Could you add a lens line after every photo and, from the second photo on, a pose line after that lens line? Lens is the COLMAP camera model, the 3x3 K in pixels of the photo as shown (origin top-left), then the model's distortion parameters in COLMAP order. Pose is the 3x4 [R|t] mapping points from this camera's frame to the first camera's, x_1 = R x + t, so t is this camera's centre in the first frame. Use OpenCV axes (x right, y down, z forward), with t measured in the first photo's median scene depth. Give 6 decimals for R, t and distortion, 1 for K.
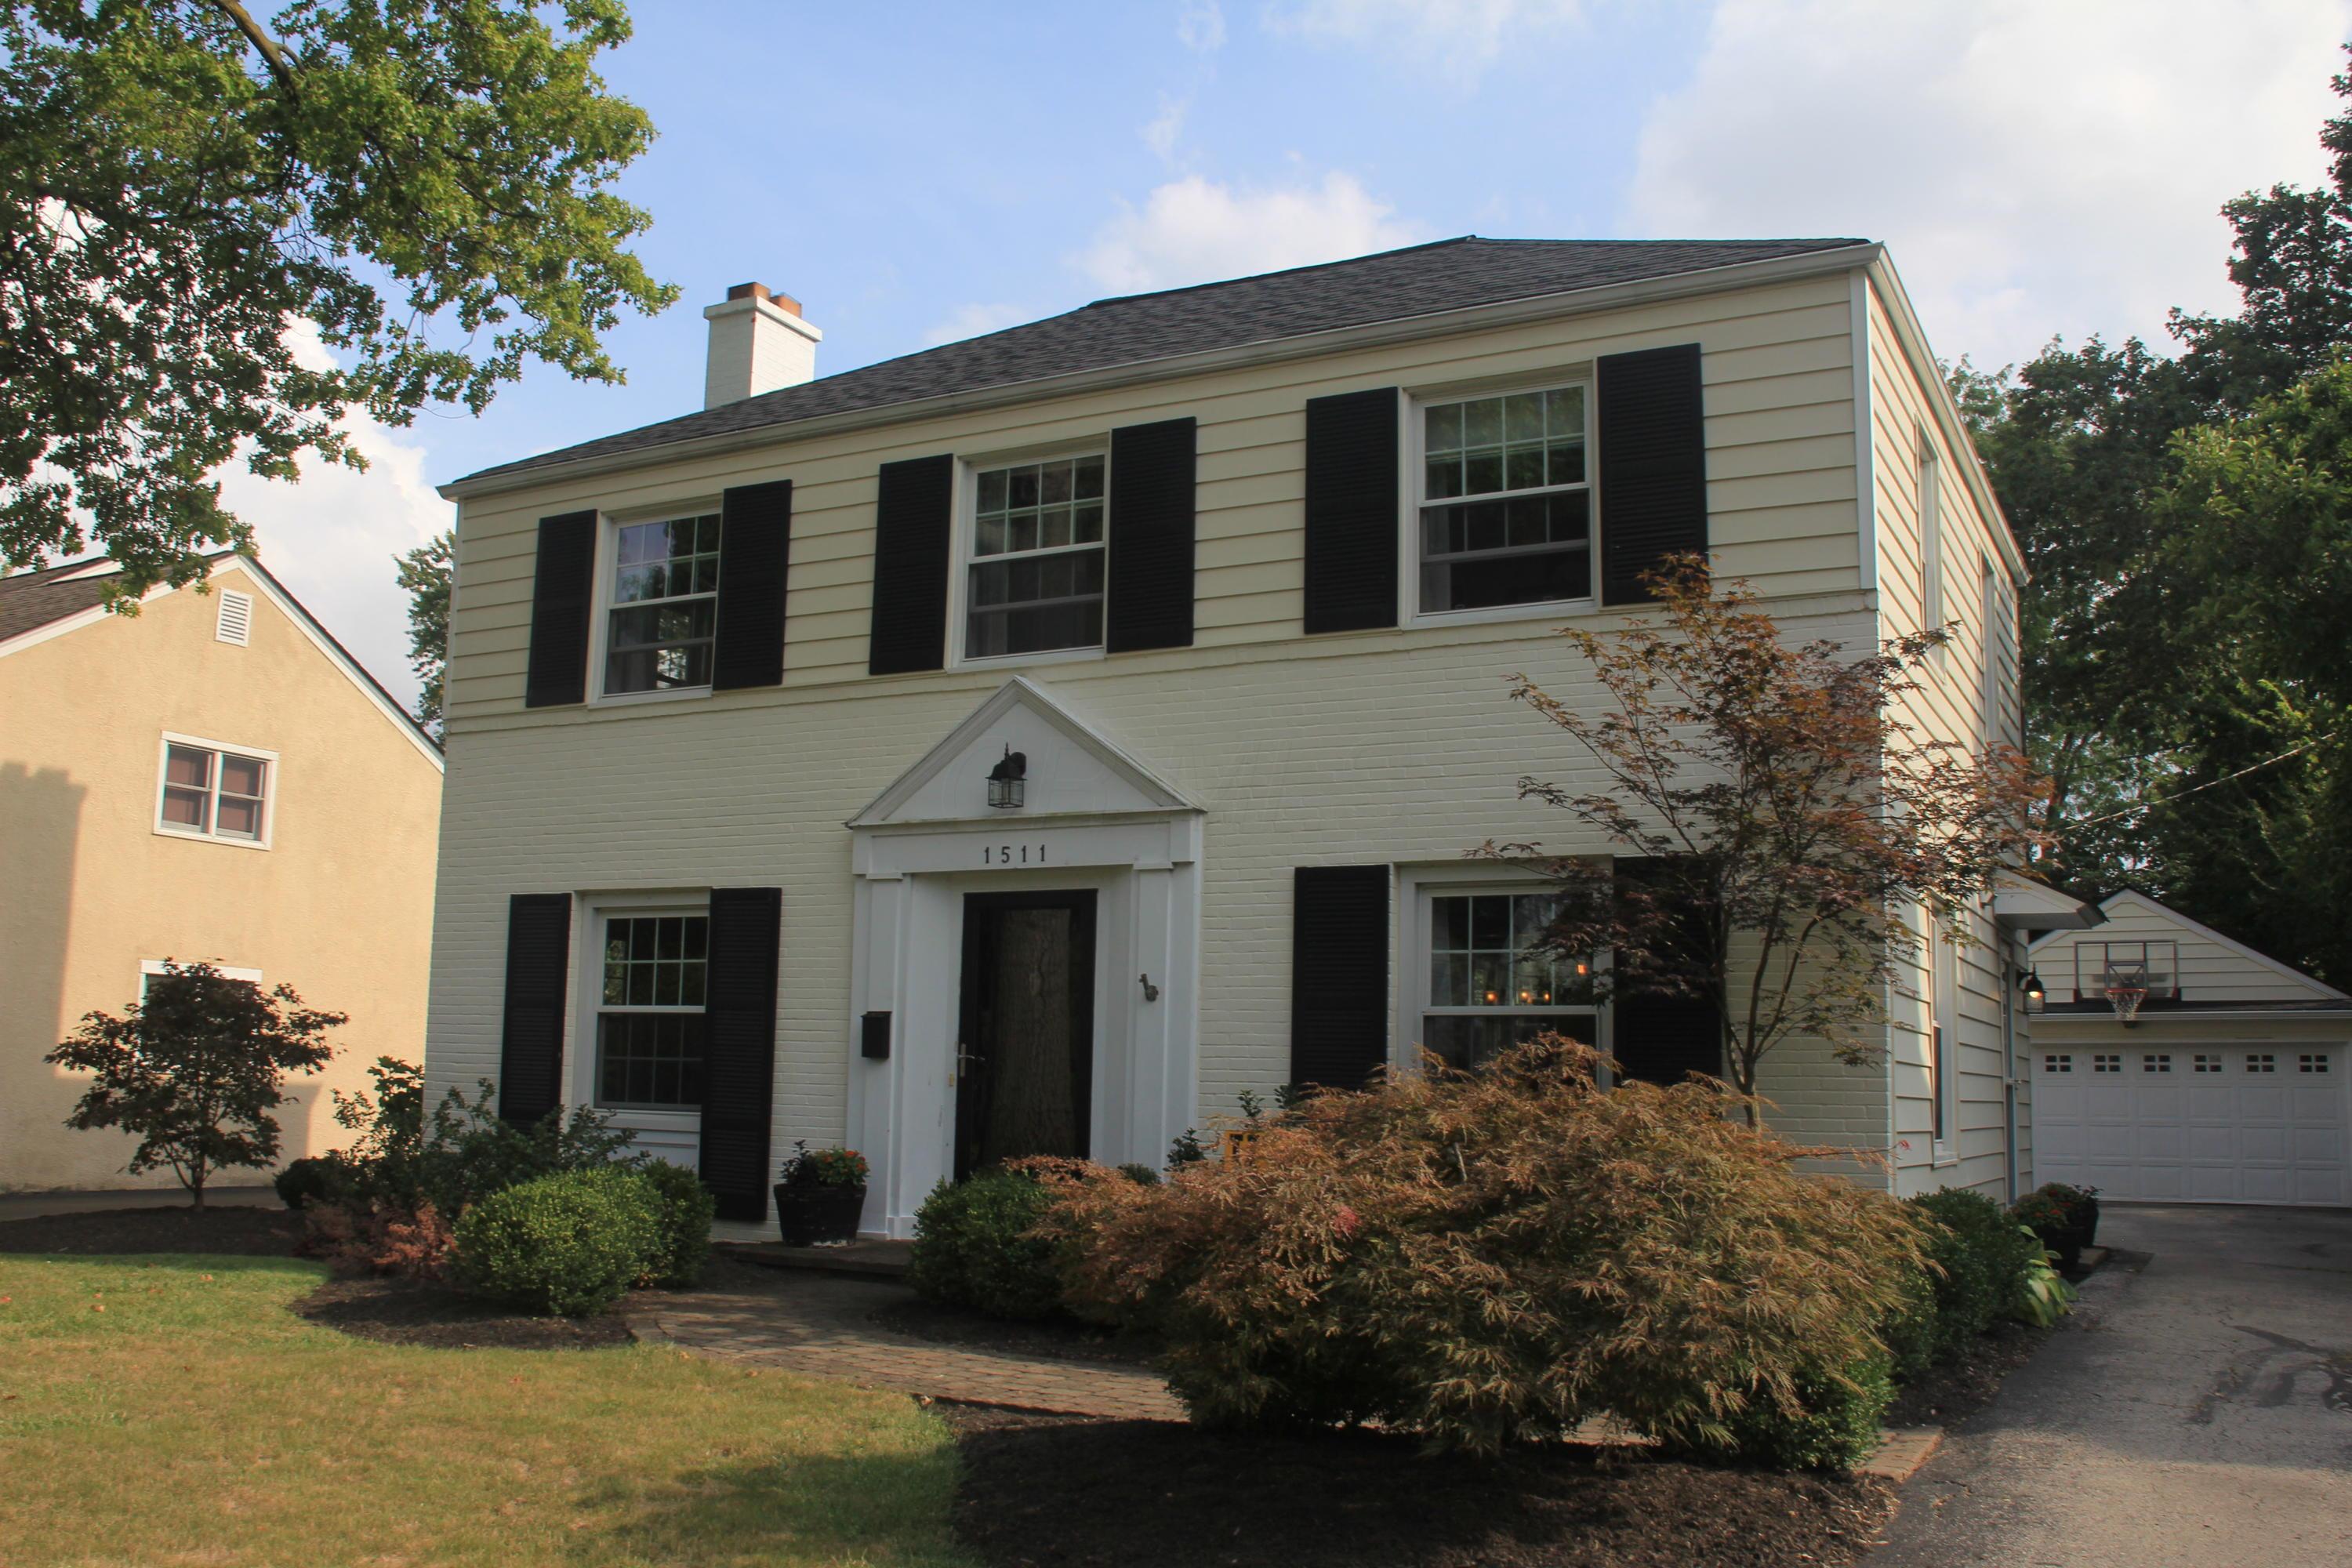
lens RADIAL K [[2085.5, 0, 1176.0], [0, 2085.5, 784.0], [0, 0, 1]] dist [-0.109709, 0.006601]
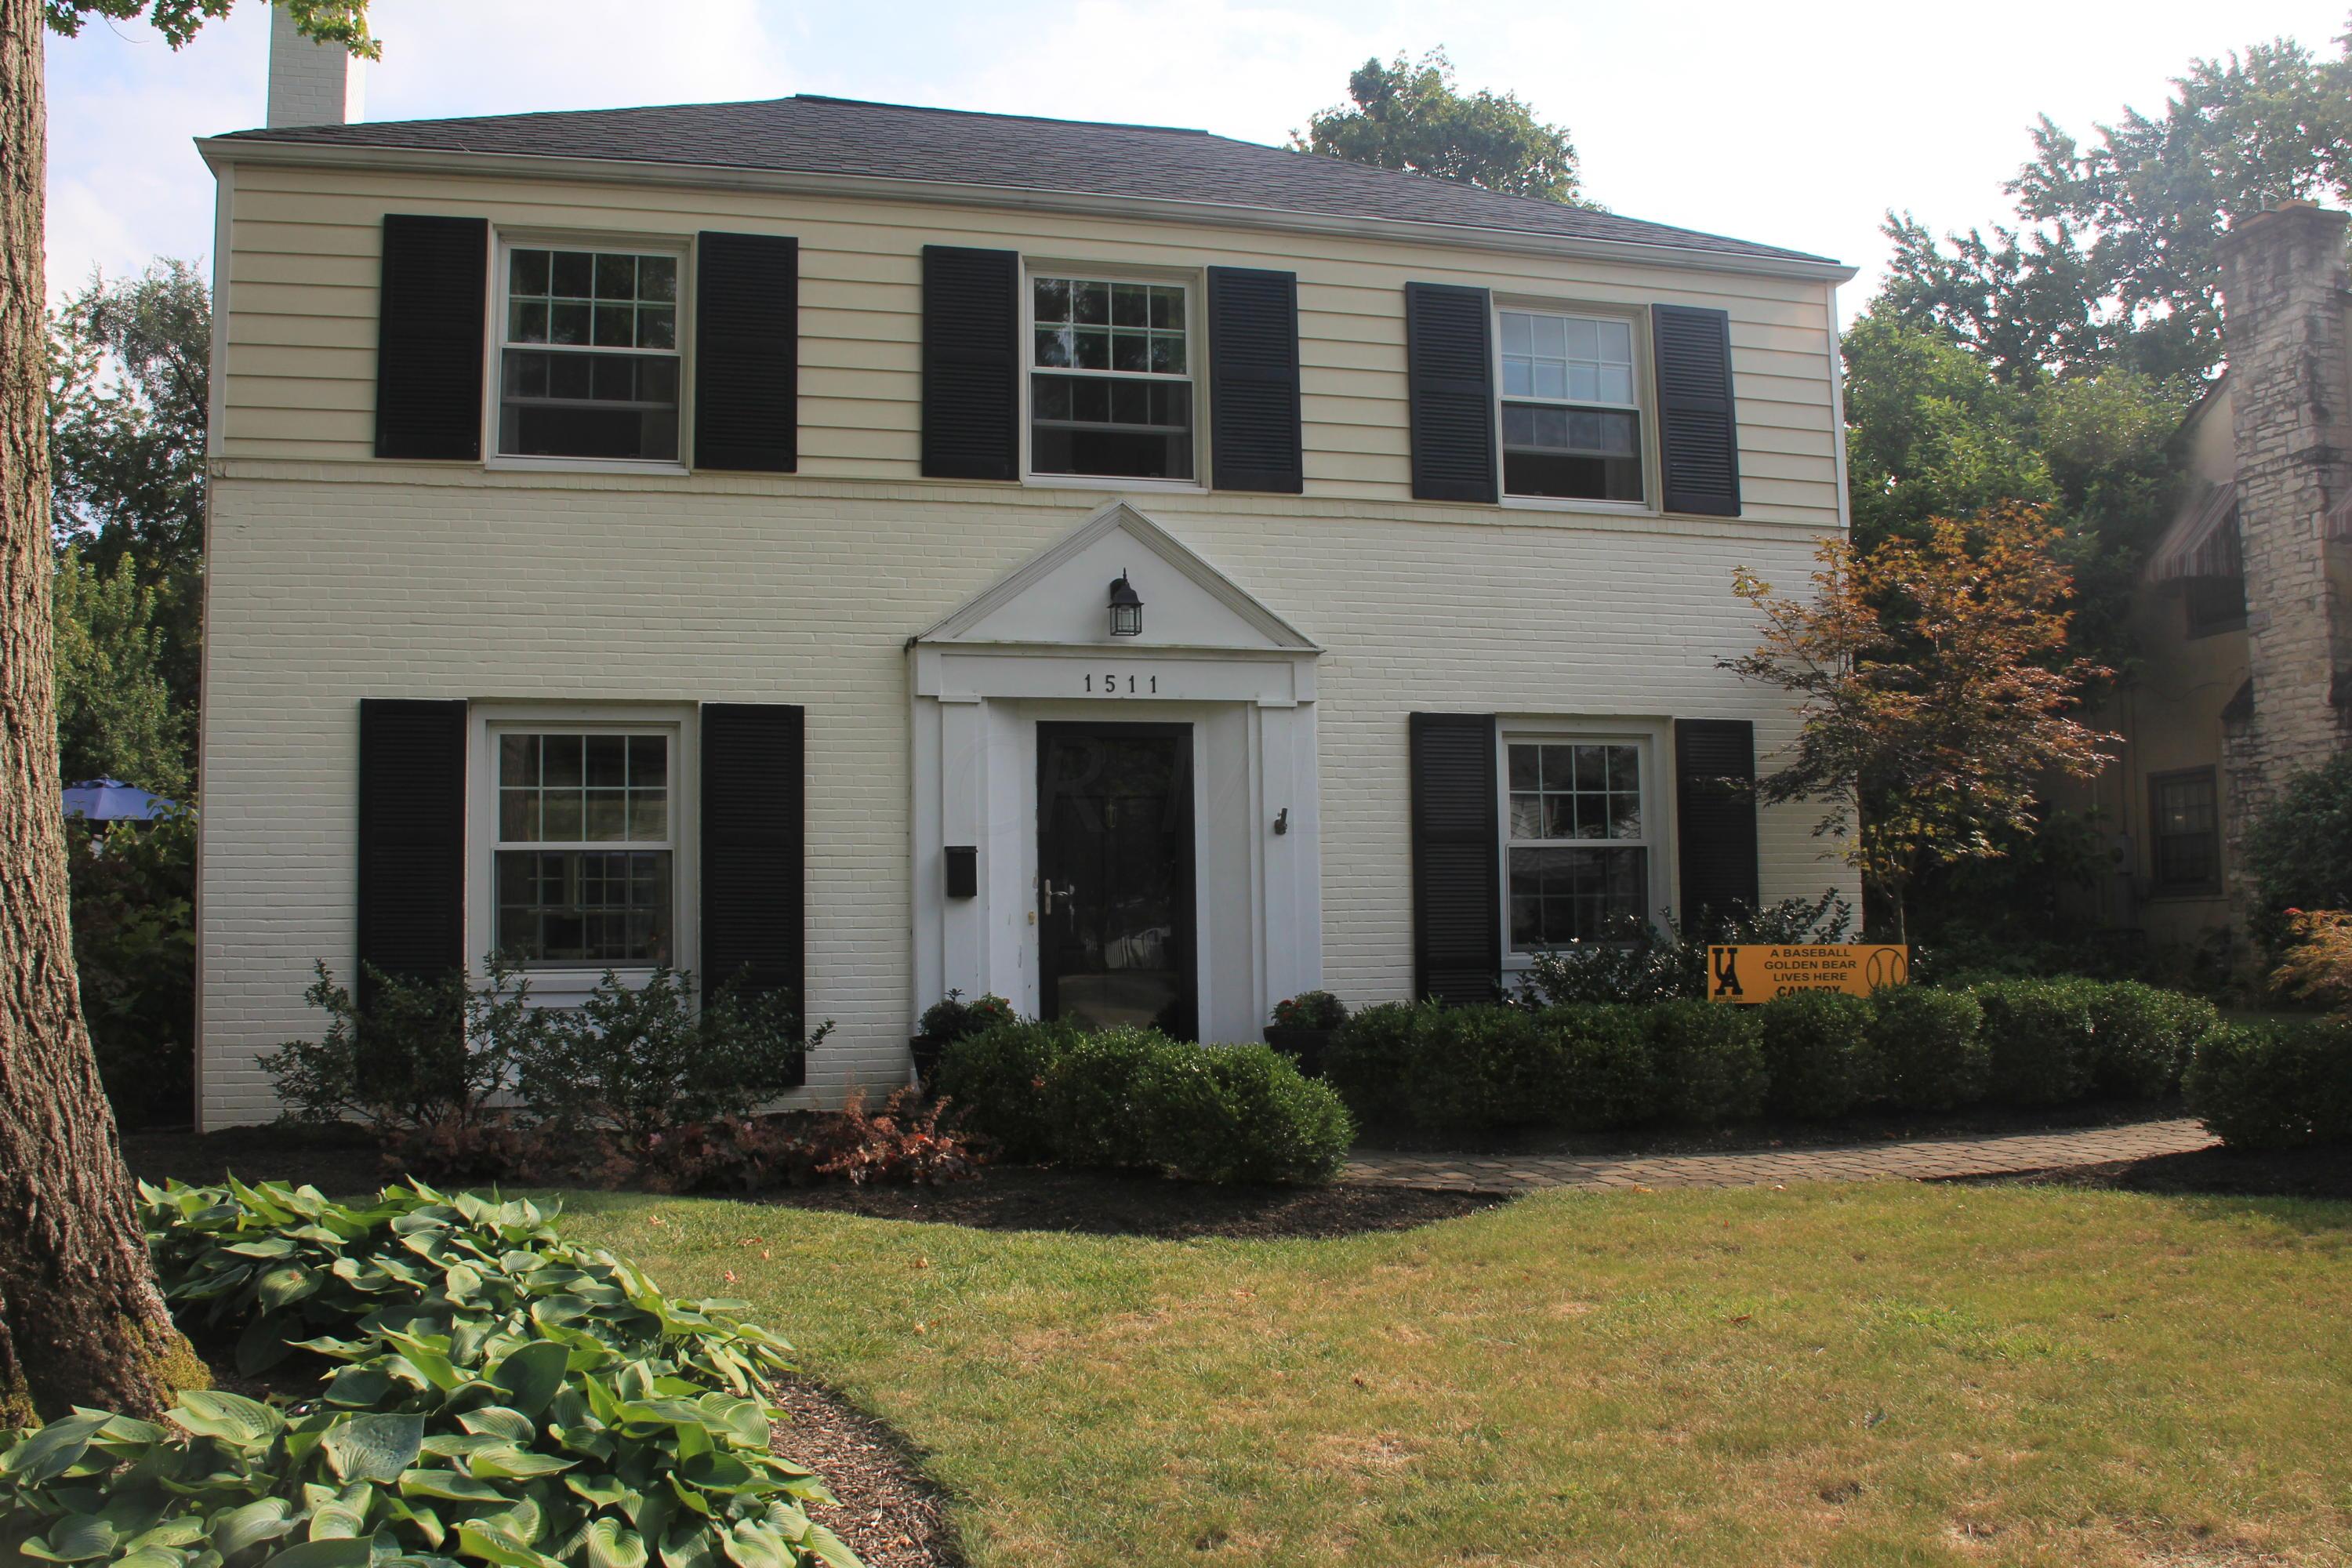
lens RADIAL K [[1847.3, 0, 1174.9], [0, 1847.3, 815.6], [0, 0, 1]] dist [-0.142986, 0.083883]
pose [[0.736871, 0.007901, 0.675987, -0.543321], [-0.069890, 0.995464, 0.064550, 0.031914], [-0.672411, -0.094809, 0.734081, 0.292780]]
